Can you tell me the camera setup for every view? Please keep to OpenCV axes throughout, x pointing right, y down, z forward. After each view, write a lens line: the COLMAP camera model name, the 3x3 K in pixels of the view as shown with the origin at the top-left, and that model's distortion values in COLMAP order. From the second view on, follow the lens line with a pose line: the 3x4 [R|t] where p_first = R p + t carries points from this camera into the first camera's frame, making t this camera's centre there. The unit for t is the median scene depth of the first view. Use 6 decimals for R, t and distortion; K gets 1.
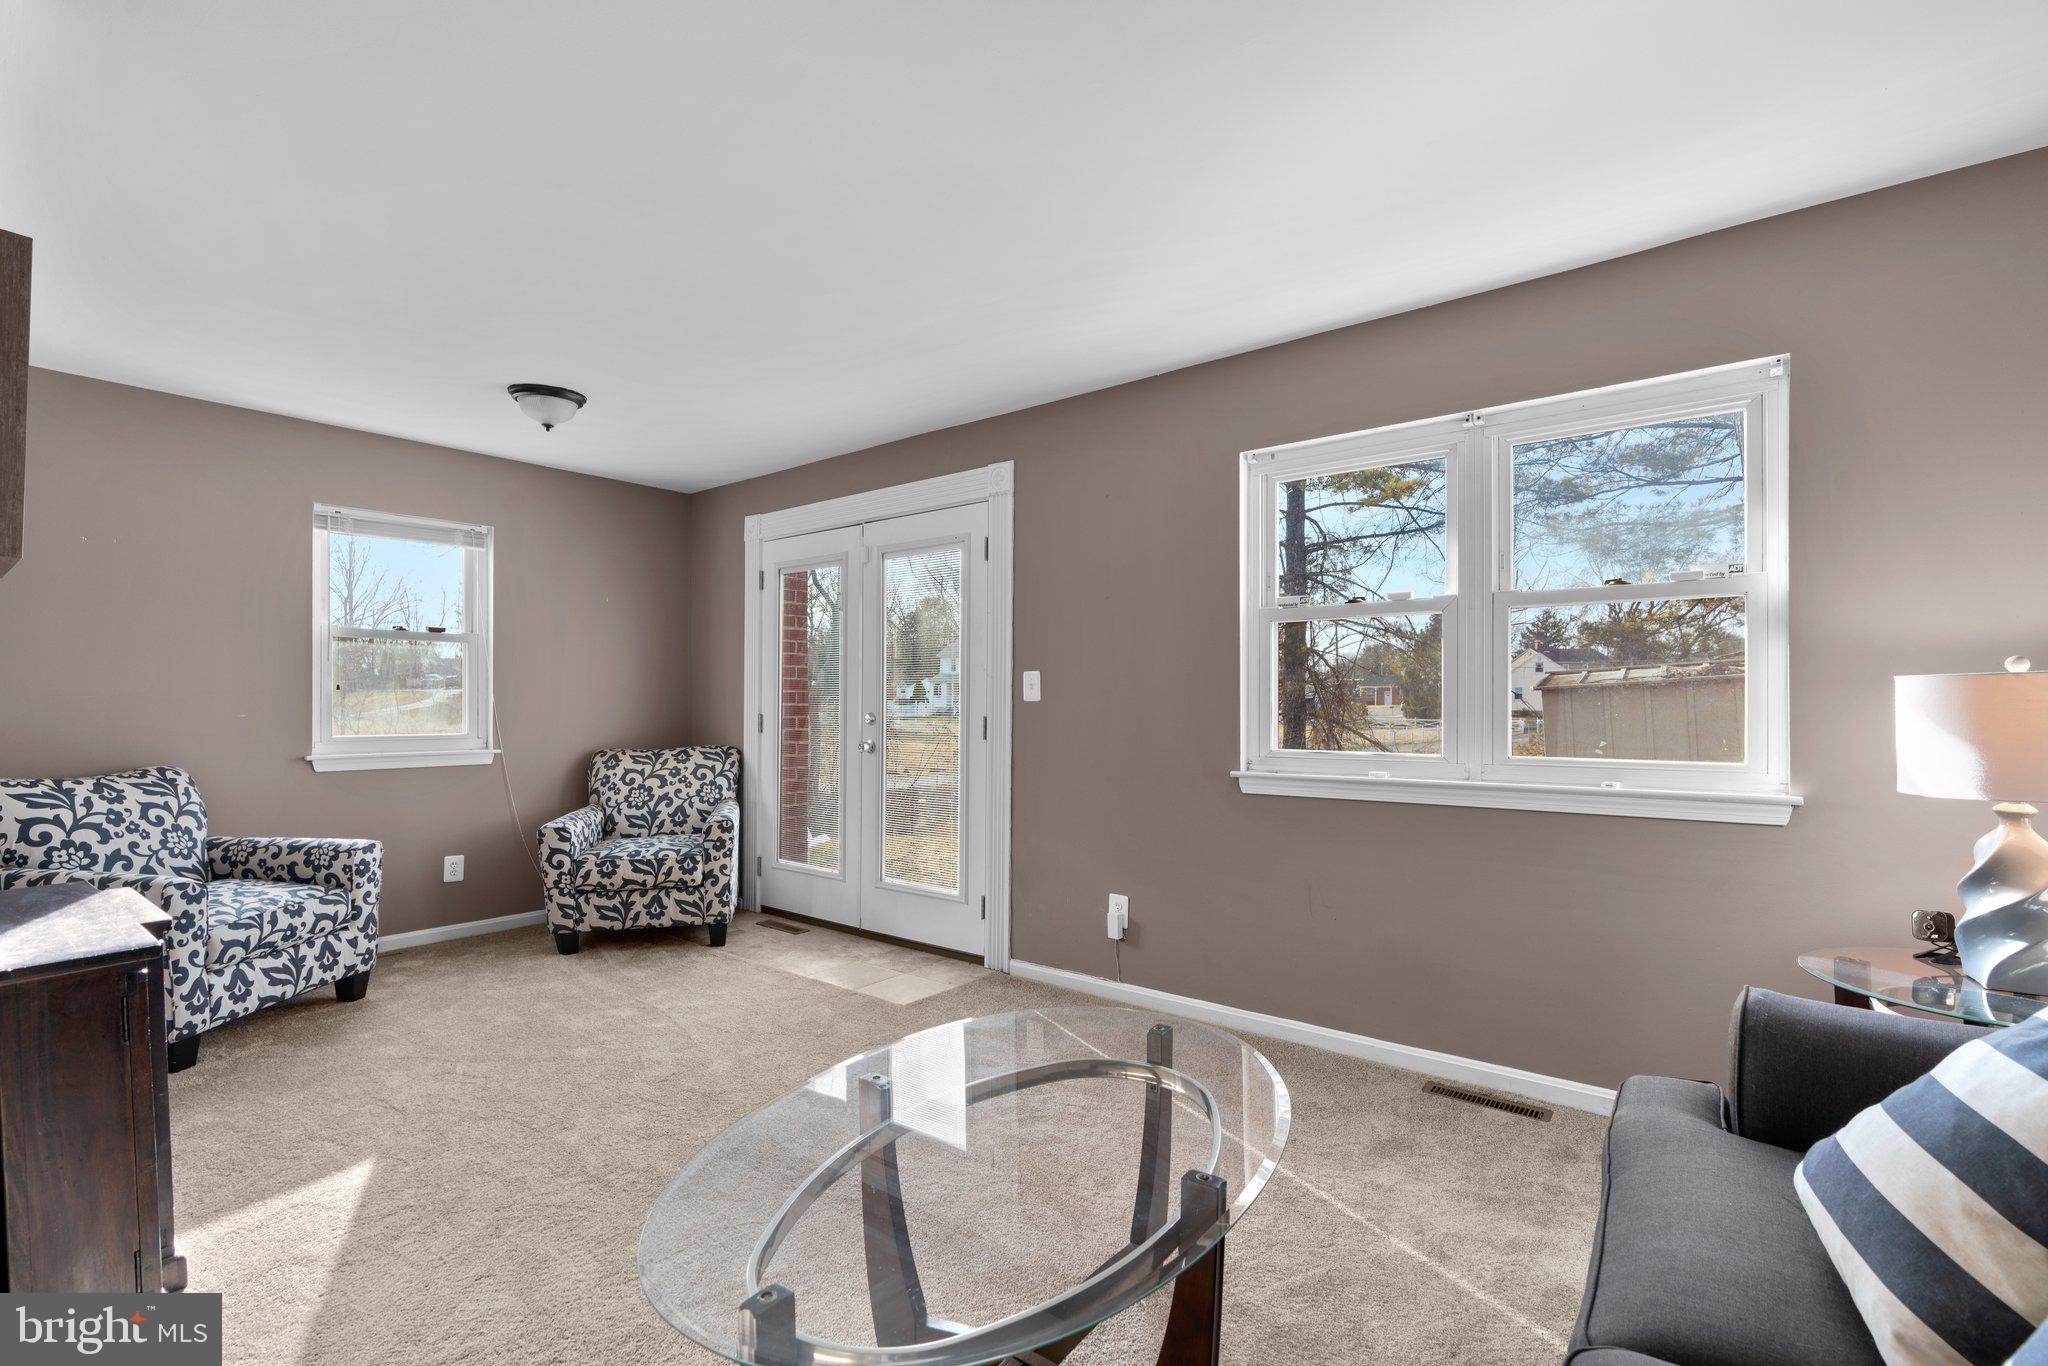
lens RADIAL K [[930.1, 0, 997.0], [0, 930.1, 718.2], [0, 0, 1]] dist [-0.012793, 0.006413]
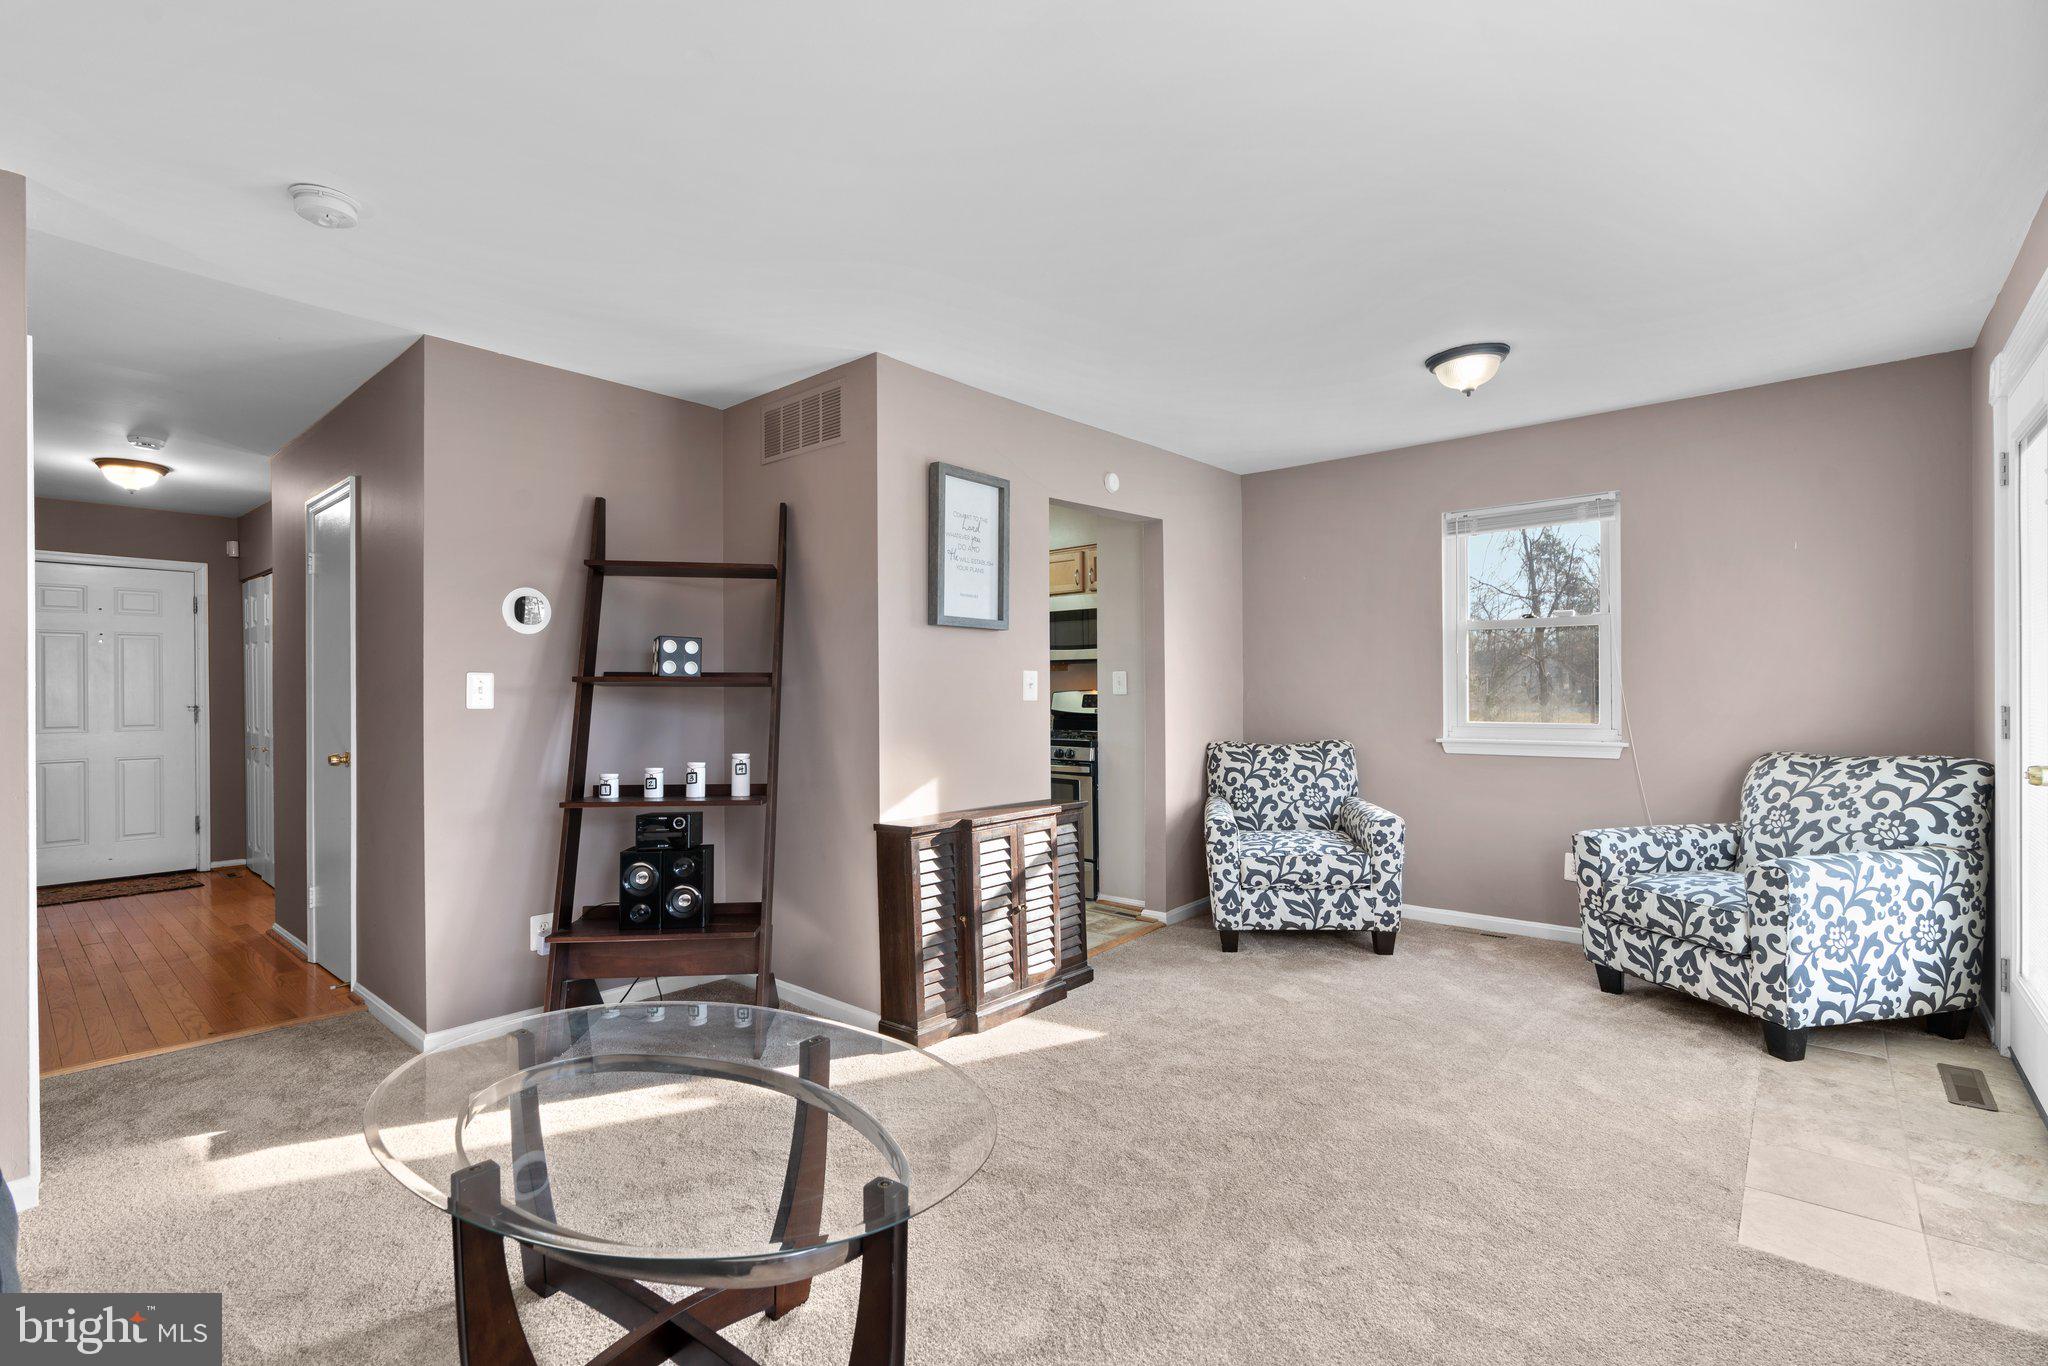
lens RADIAL K [[930.1, 0, 1019.7], [0, 930.1, 690.5], [0, 0, 1]] dist [-0.012793, 0.006413]
pose [[-0.025727, 0.001558, -0.999668, 0.458038], [-0.001122, 0.999998, 0.001587, -0.020745], [0.999668, 0.001162, -0.025725, 0.583174]]
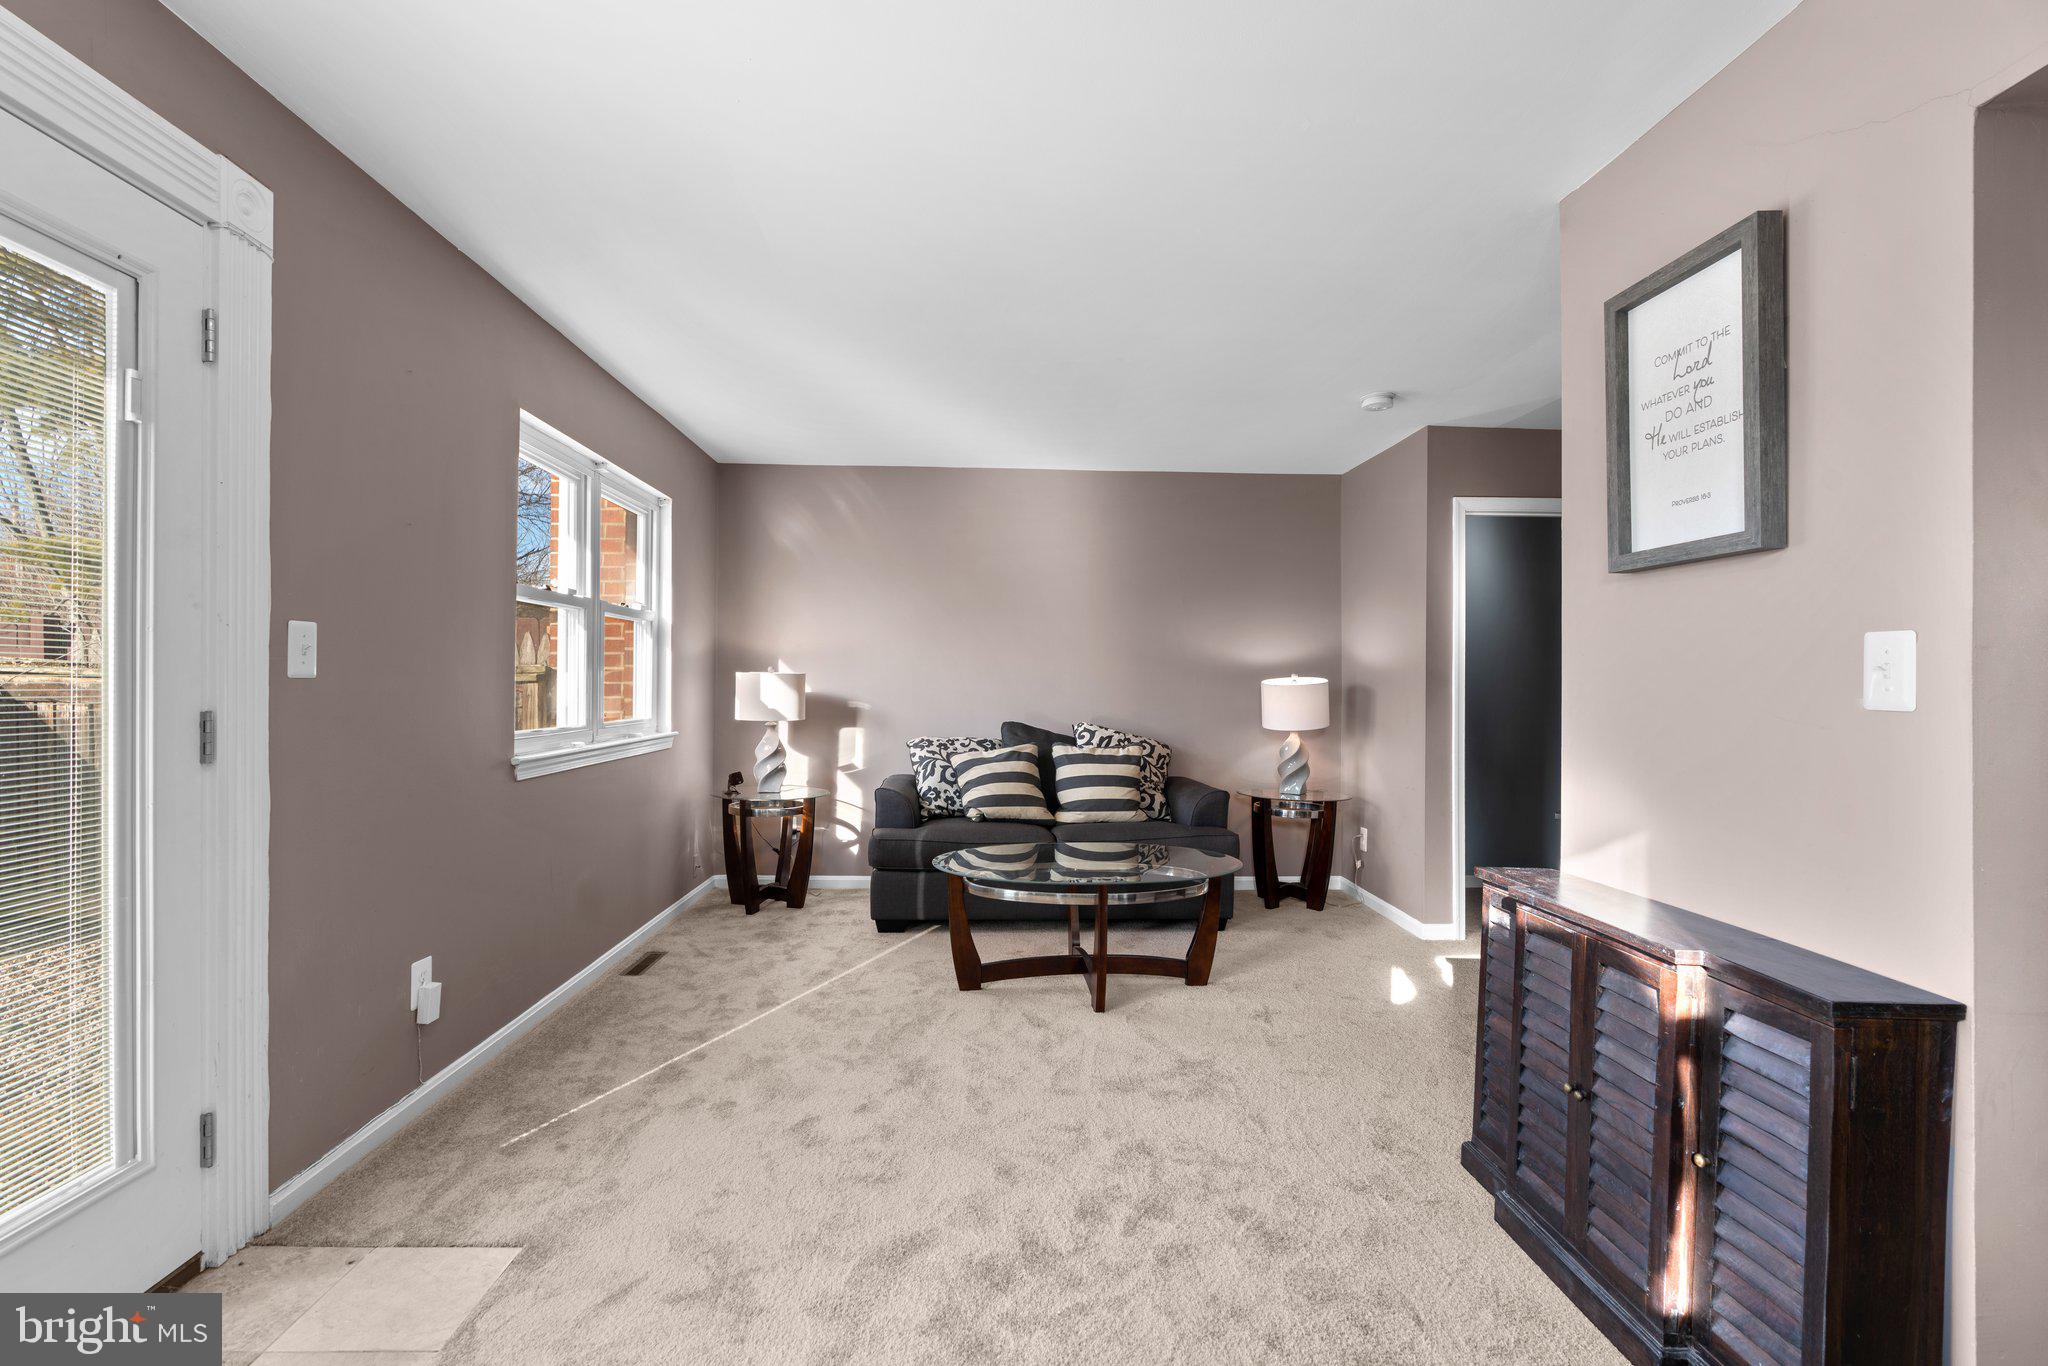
lens RADIAL K [[930.1, 0, 1020.9], [0, 930.1, 677.4], [0, 0, 1]] dist [-0.012793, 0.006413]
pose [[-0.671990, -0.005534, 0.740540, -0.664933], [-0.005238, 0.999983, 0.002720, -0.023261], [-0.740542, -0.002051, -0.672007, 1.114814]]
